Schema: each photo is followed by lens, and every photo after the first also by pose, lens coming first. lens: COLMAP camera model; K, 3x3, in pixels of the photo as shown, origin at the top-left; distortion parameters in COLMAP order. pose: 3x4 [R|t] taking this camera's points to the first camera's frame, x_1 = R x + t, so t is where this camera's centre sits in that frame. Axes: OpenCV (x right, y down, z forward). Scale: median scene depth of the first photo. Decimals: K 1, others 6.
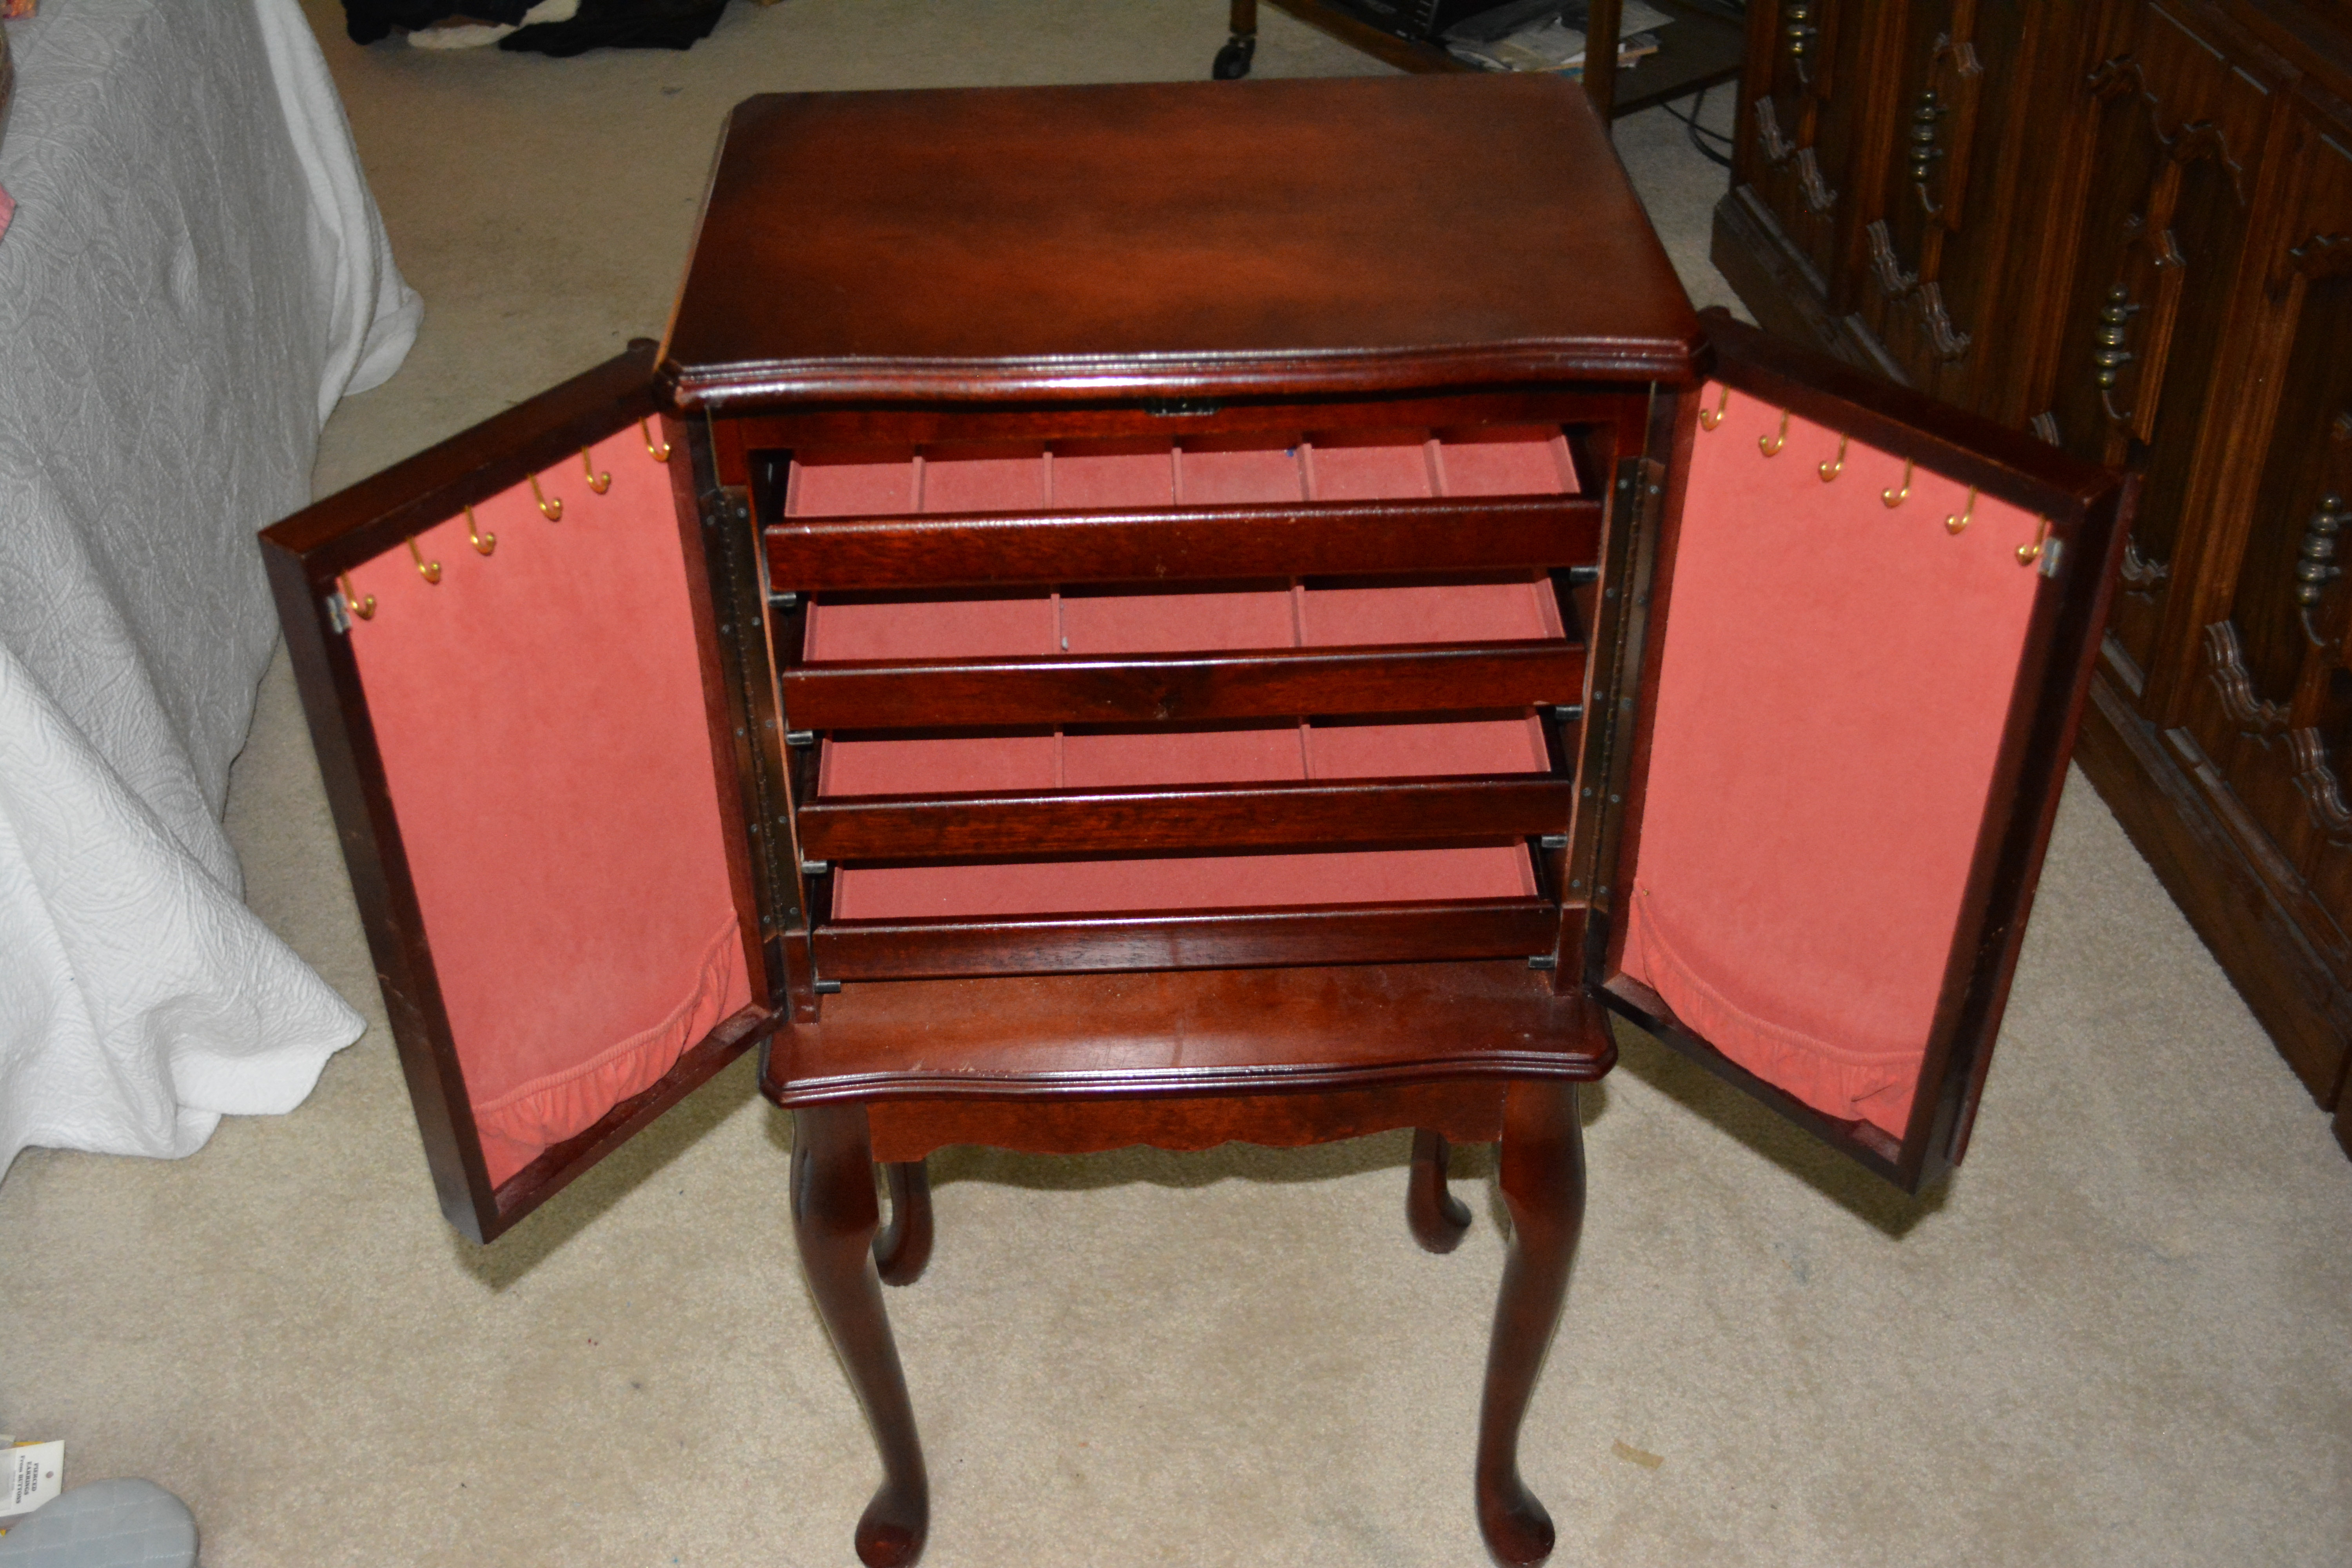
lens RADIAL K [[2468.9, 0, 1141.8], [0, 2468.9, 792.3], [0, 0, 1]] dist [-0.074509, 0.052389]
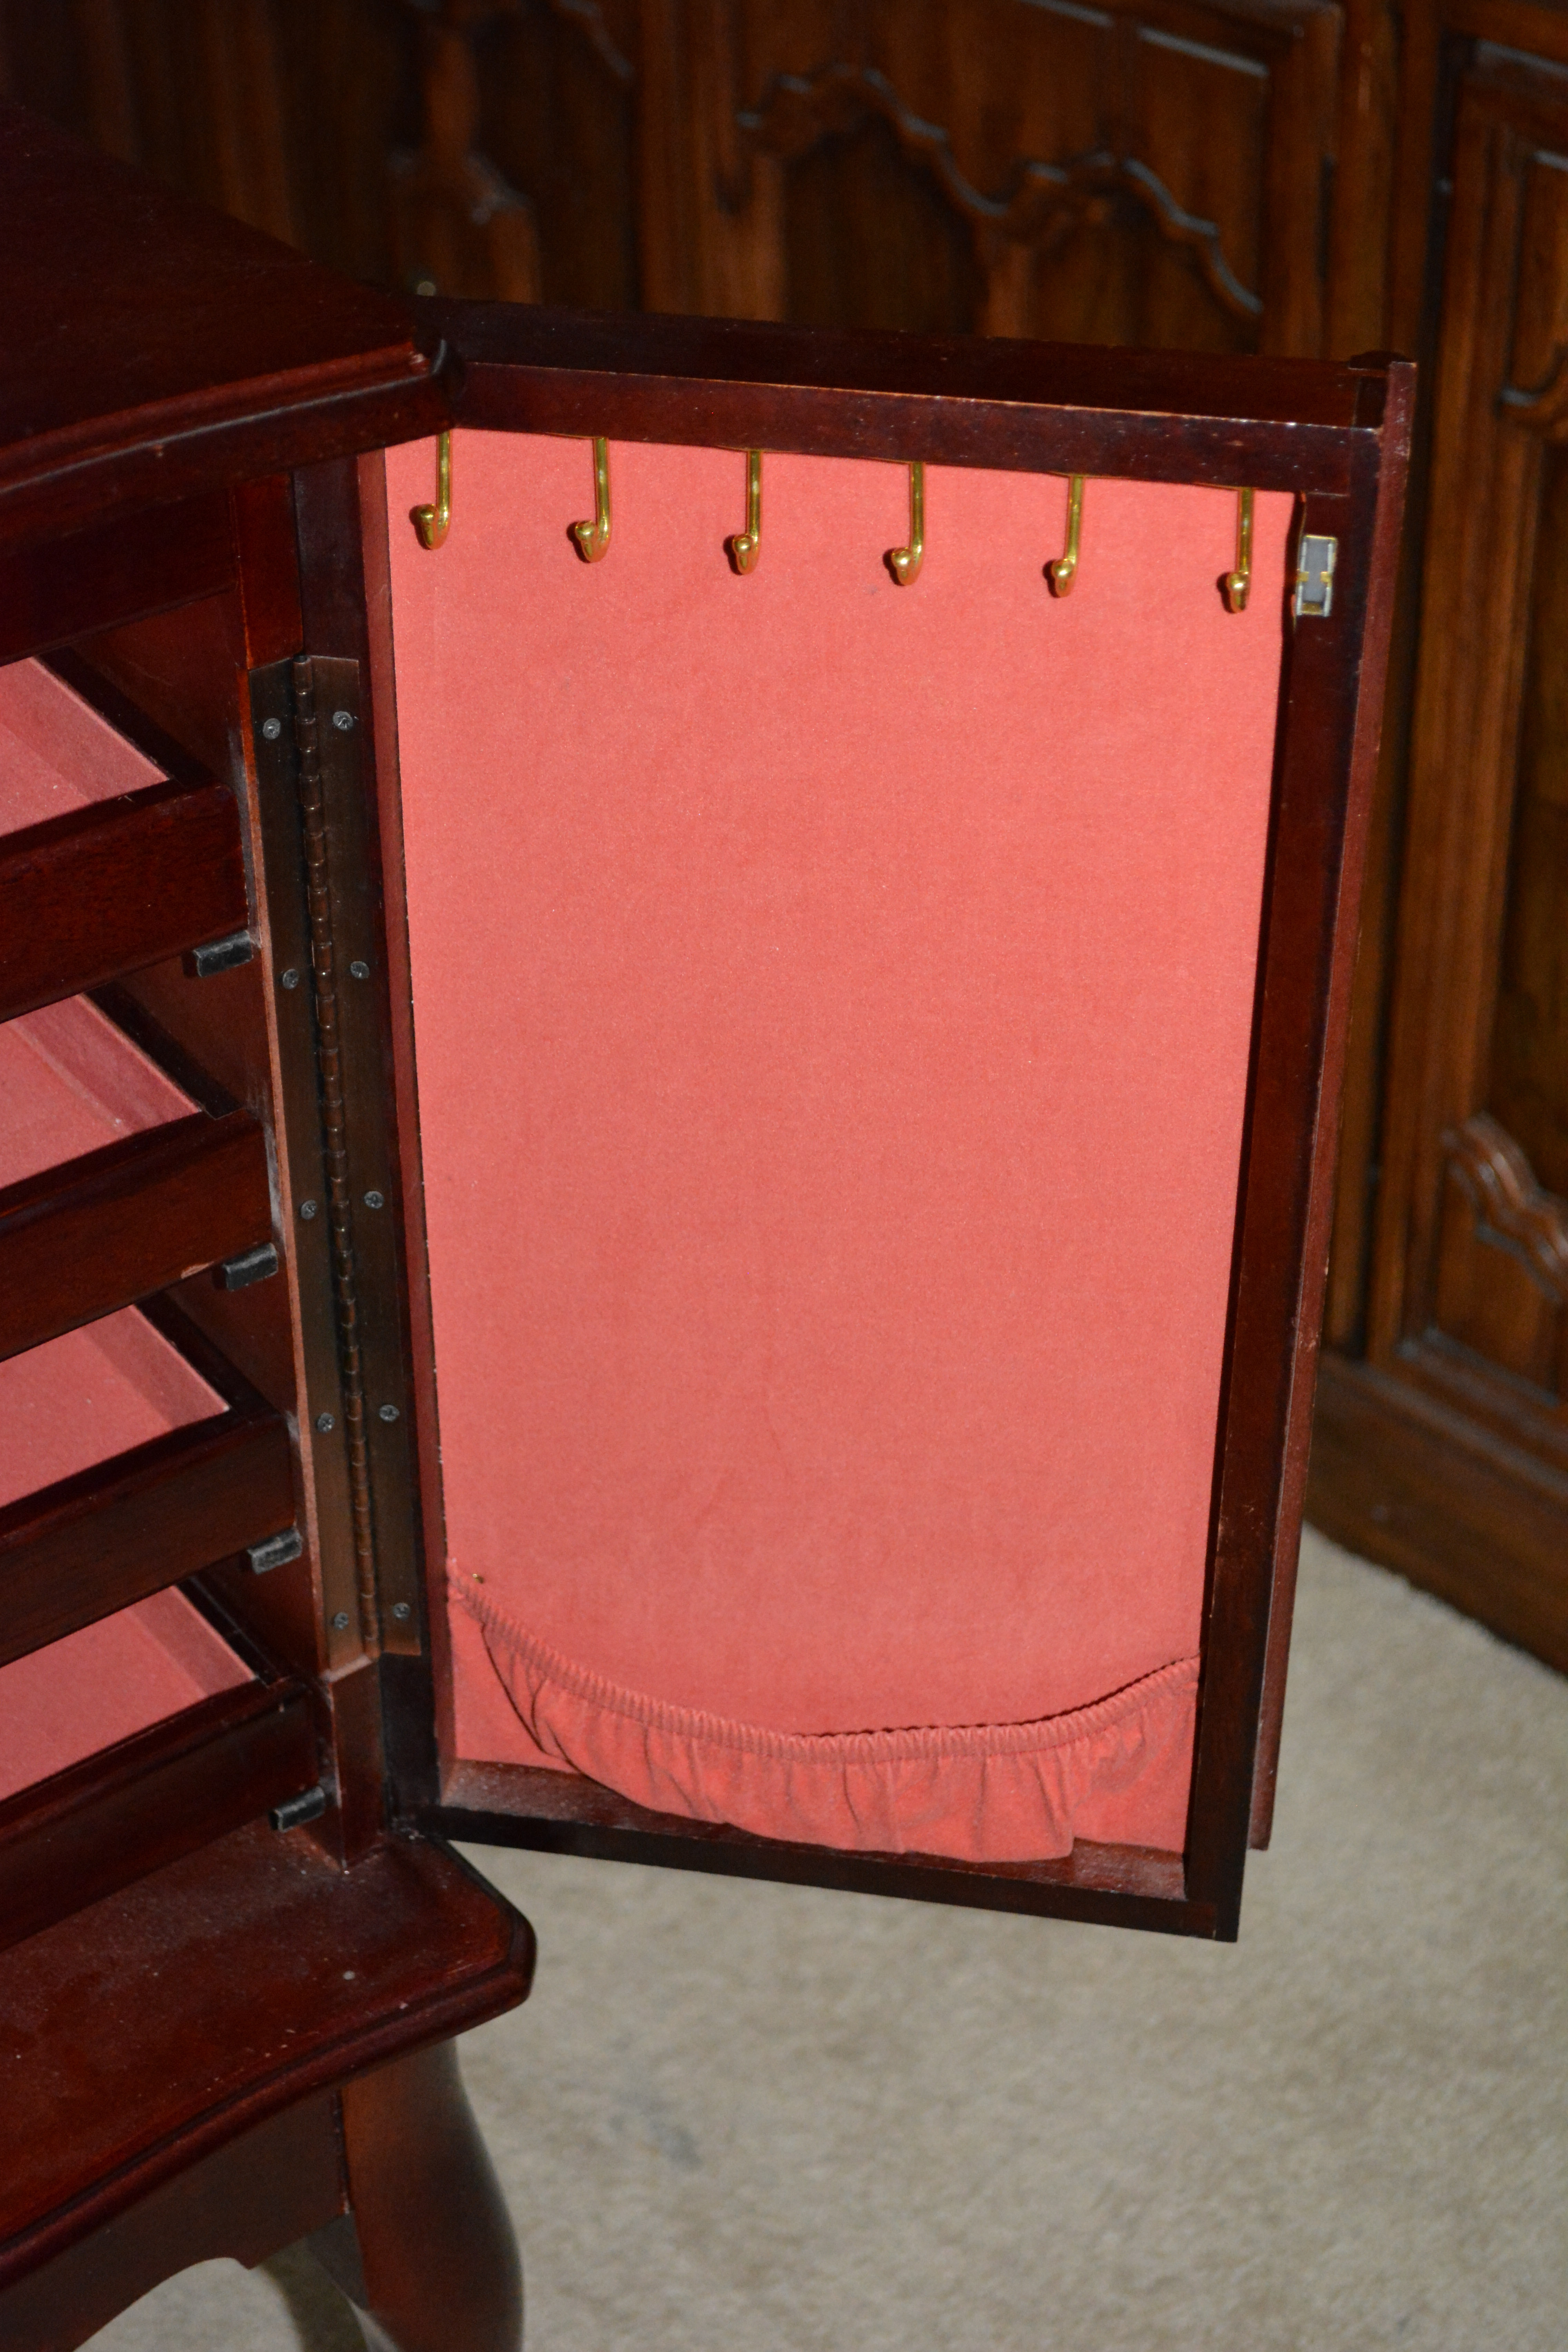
lens RADIAL K [[3949.2, 0, 786.3], [0, 3949.2, 1122.7], [0, 0, 1]] dist [0.003594, -0.061535]
pose [[0.797957, -0.322784, 0.508994, -0.079561], [0.352762, 0.934865, 0.039825, -0.039016], [-0.488696, 0.147776, 0.859848, 0.253620]]
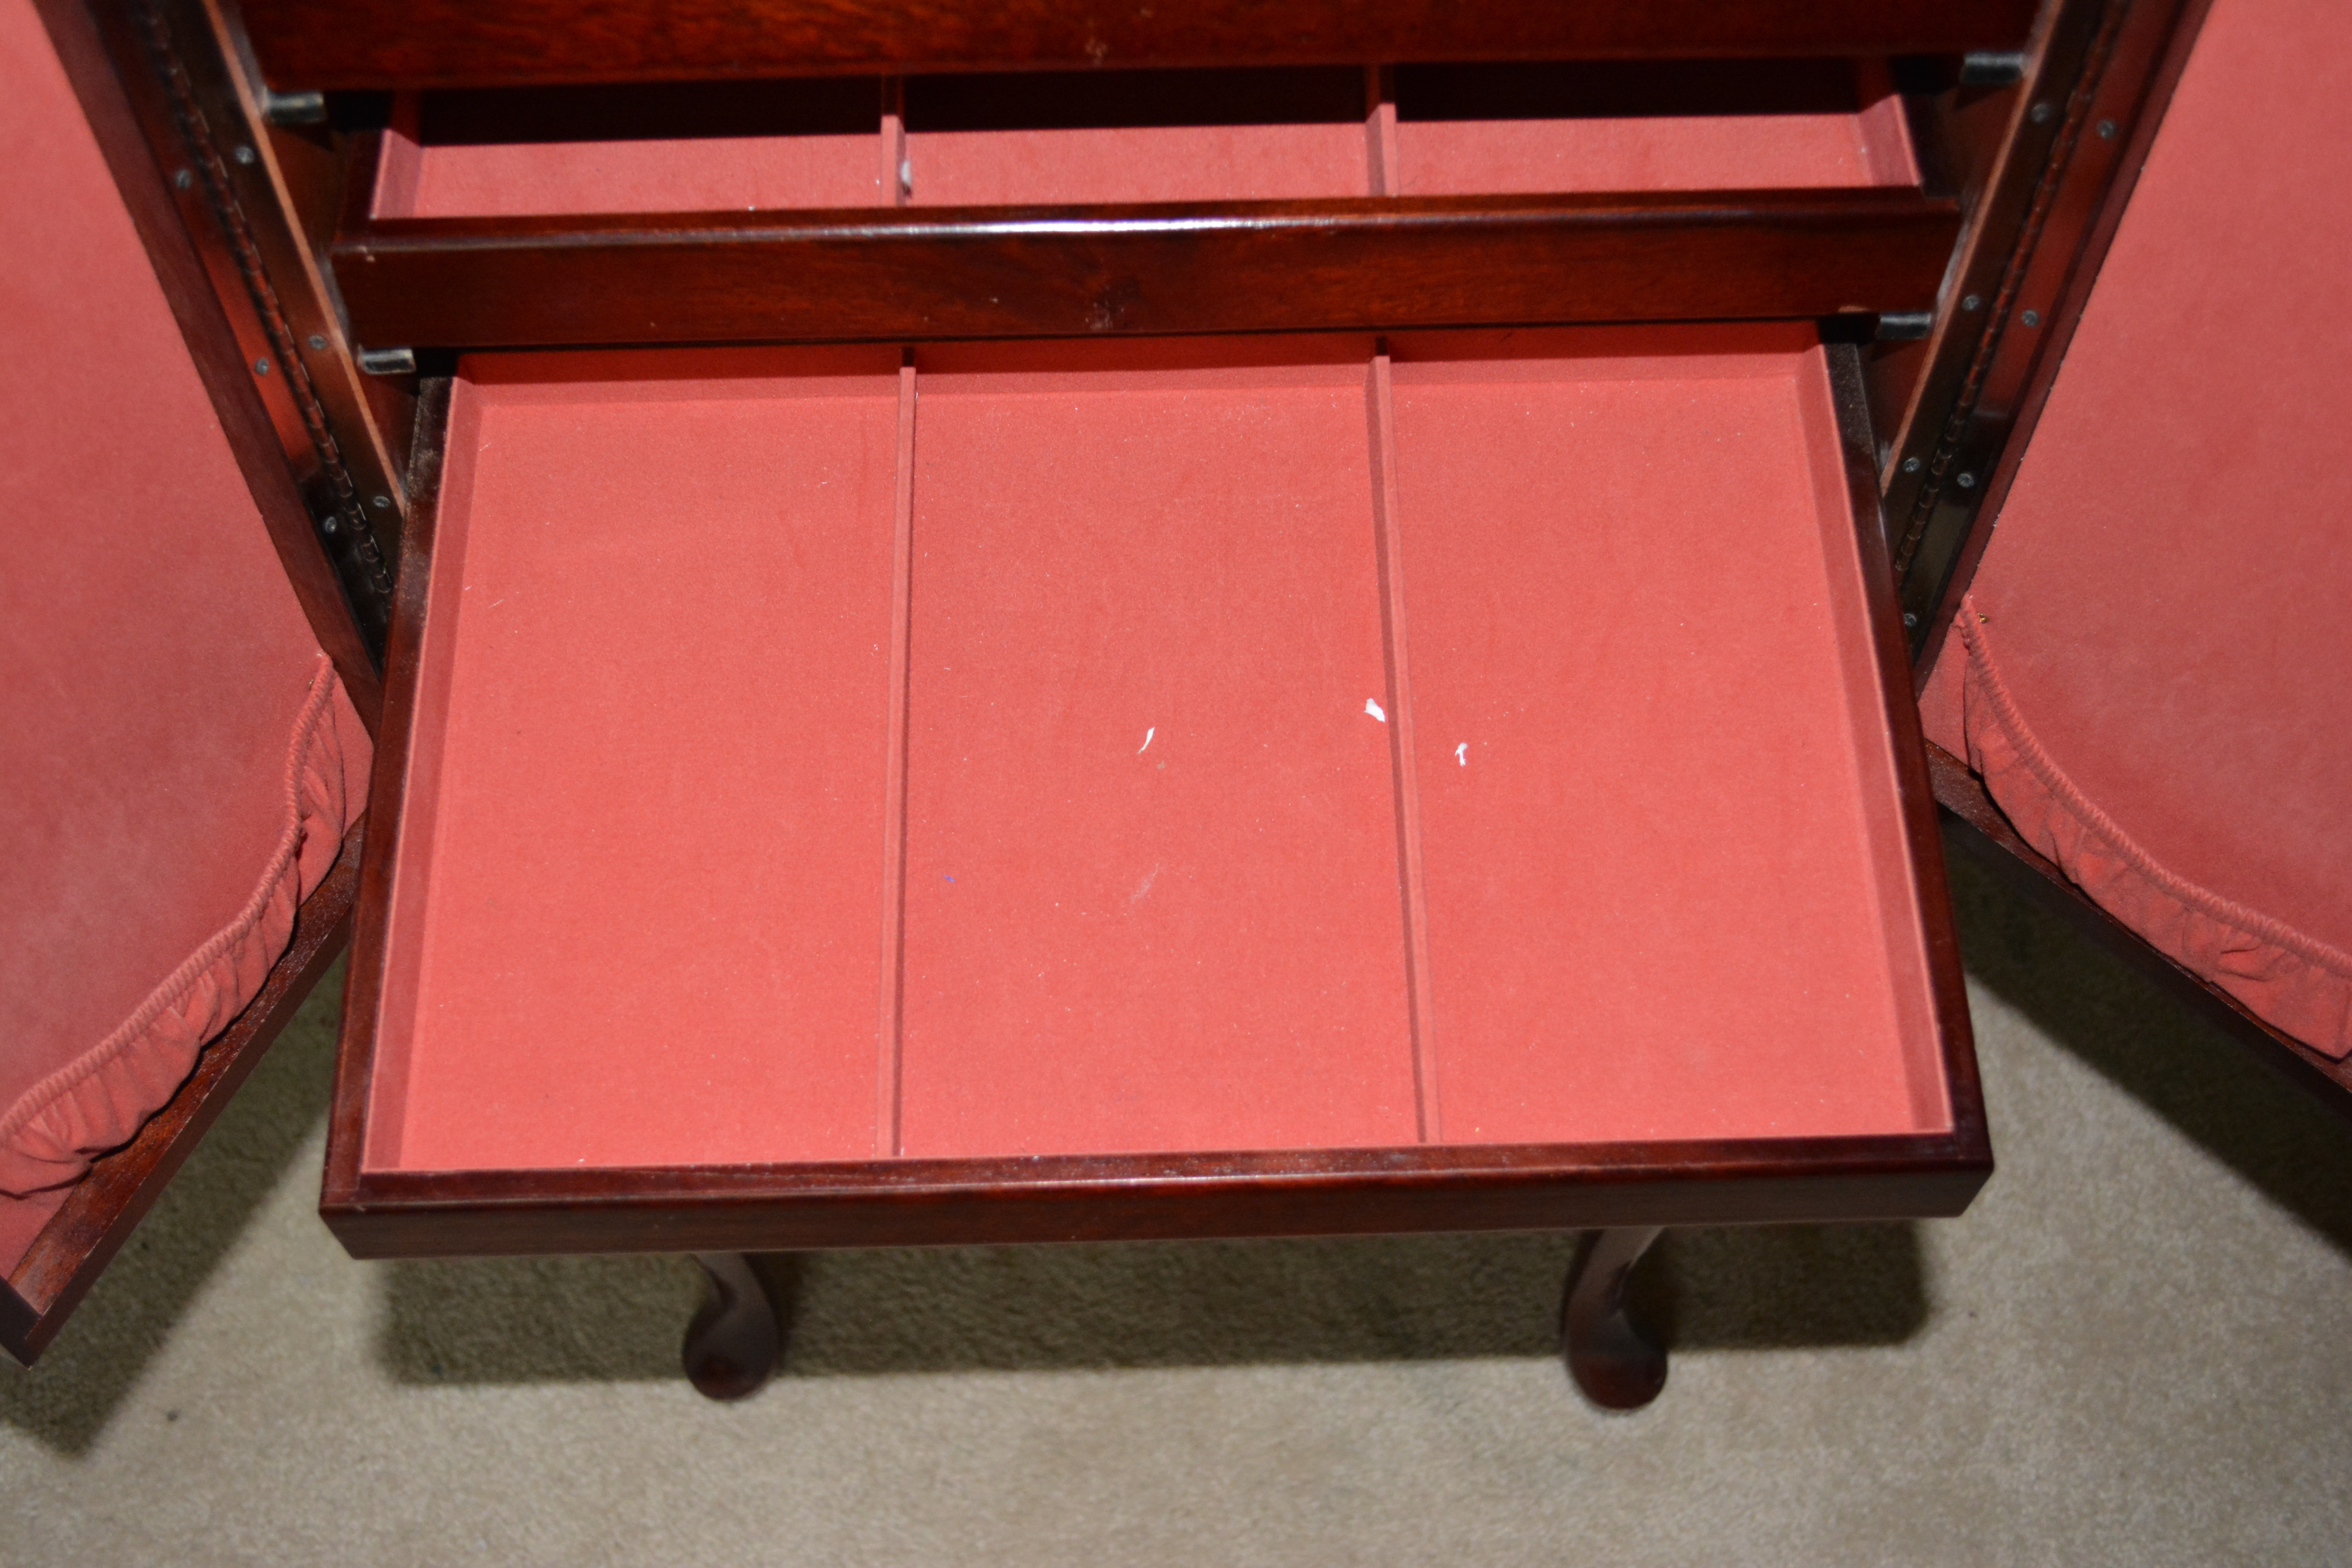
lens RADIAL K [[2468.9, 0, 1141.8], [0, 2468.9, 792.3], [0, 0, 1]] dist [-0.074509, 0.052389]
pose [[0.999929, 0.011439, 0.003223, 0.011929], [-0.011871, 0.948740, 0.315834, -0.074938], [0.000555, -0.315850, 0.948809, 0.372387]]
